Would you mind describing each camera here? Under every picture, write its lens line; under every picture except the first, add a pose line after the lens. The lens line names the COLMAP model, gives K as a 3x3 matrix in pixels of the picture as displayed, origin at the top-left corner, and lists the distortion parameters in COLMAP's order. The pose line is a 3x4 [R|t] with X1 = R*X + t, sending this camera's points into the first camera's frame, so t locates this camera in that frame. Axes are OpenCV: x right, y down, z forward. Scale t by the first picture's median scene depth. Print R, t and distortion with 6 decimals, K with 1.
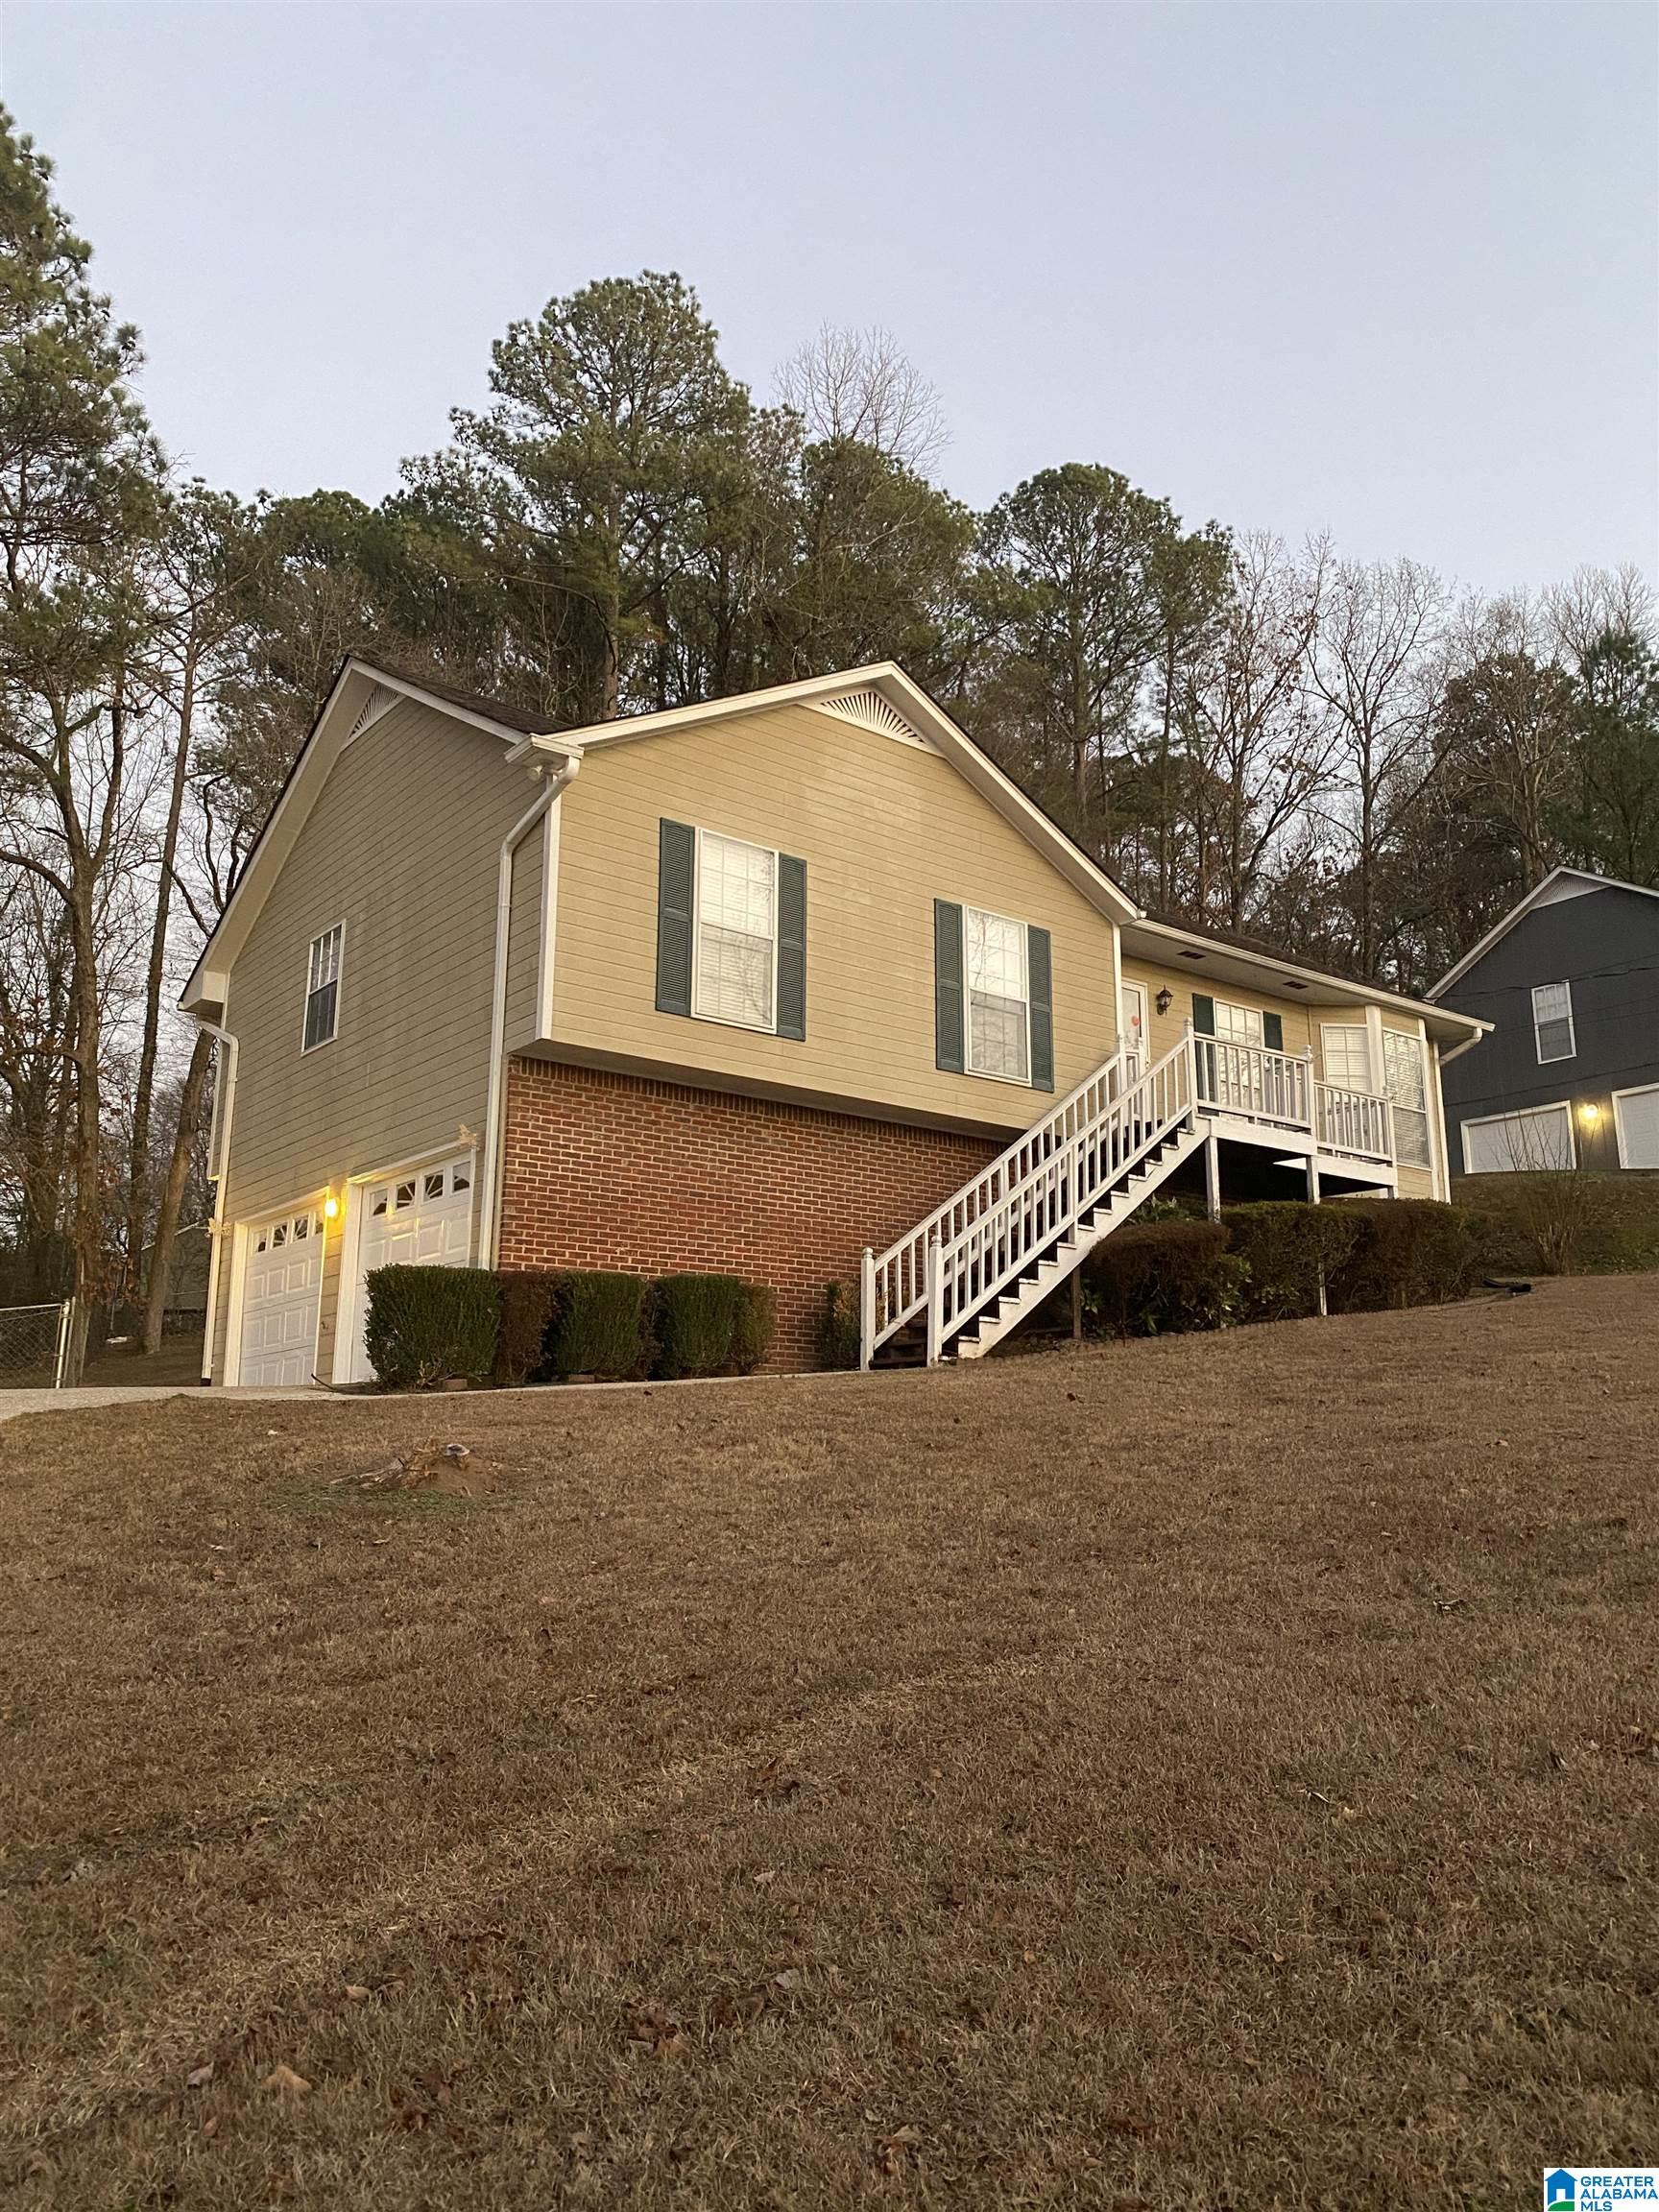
lens RADIAL K [[1706.6, 0, 842.4], [0, 1706.6, 1102.5], [0, 0, 1]] dist [0.058447, -0.000835]
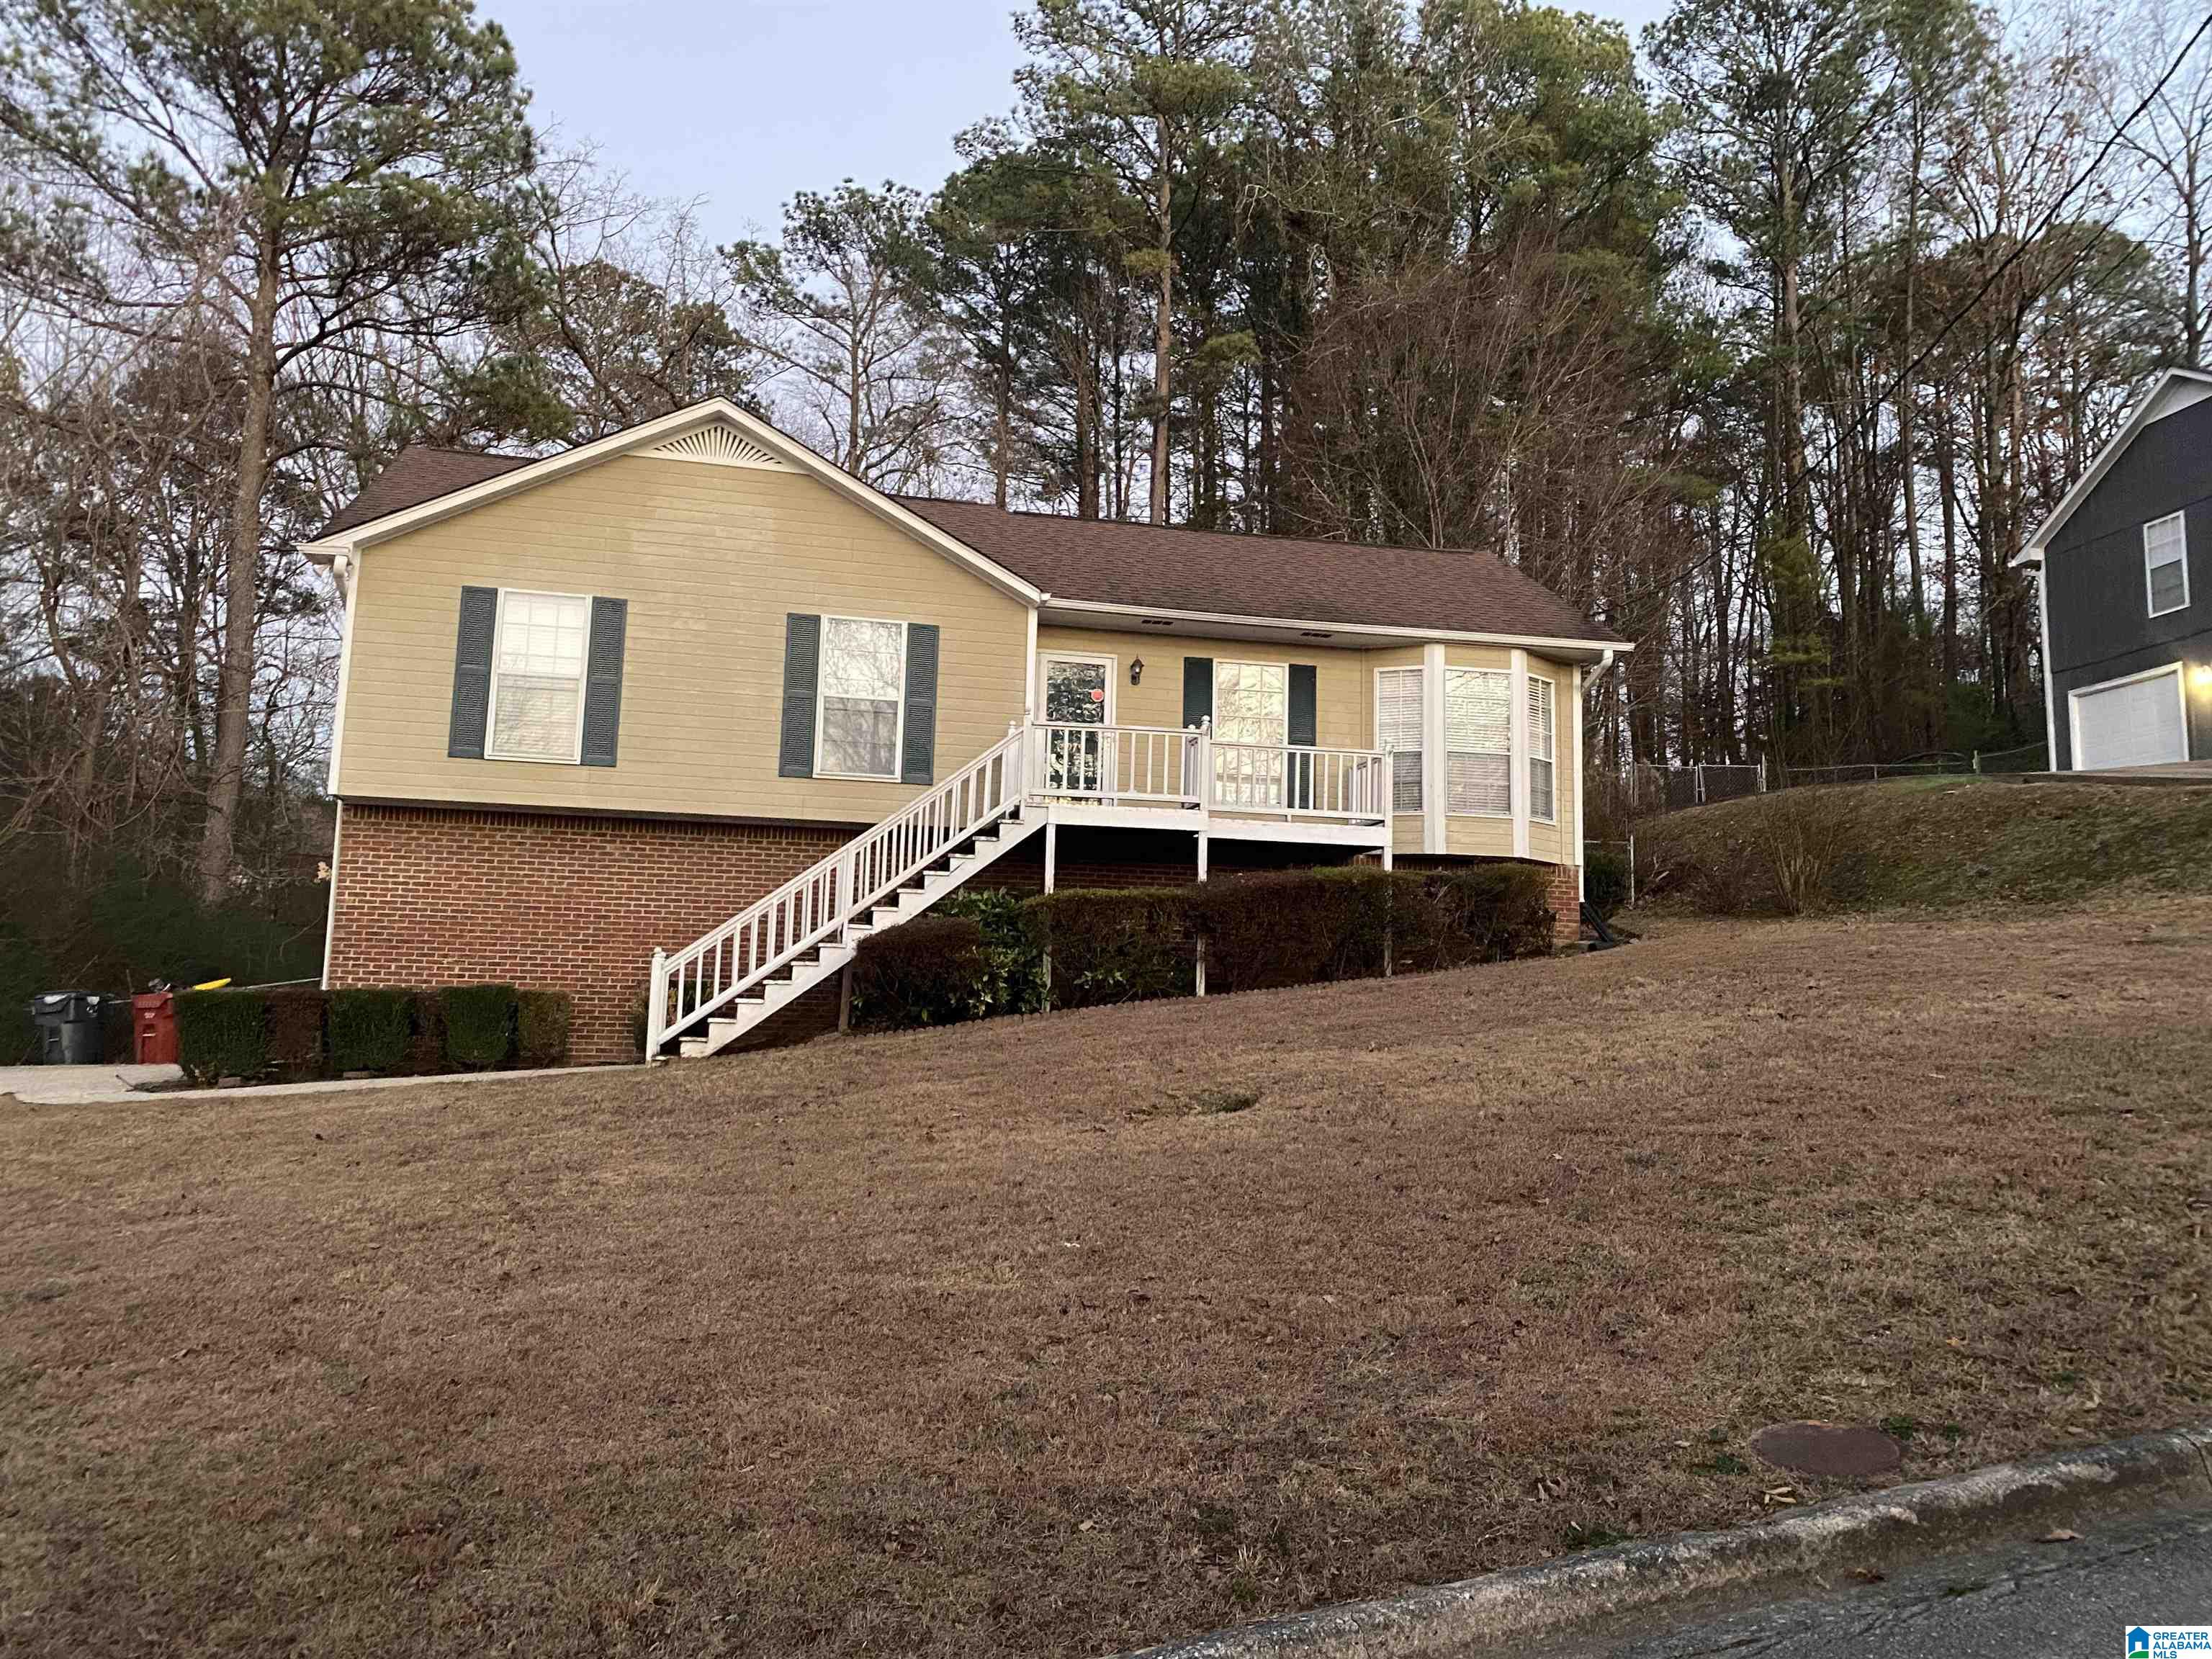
lens RADIAL K [[1706.6, 0, 1152.4], [0, 1706.6, 821.1], [0, 0, 1]] dist [0.058447, -0.000835]
pose [[0.914352, -0.043732, -0.402552, 0.622289], [0.078341, 0.994473, 0.069906, -0.043314], [0.397270, -0.095455, 0.912724, 0.096607]]
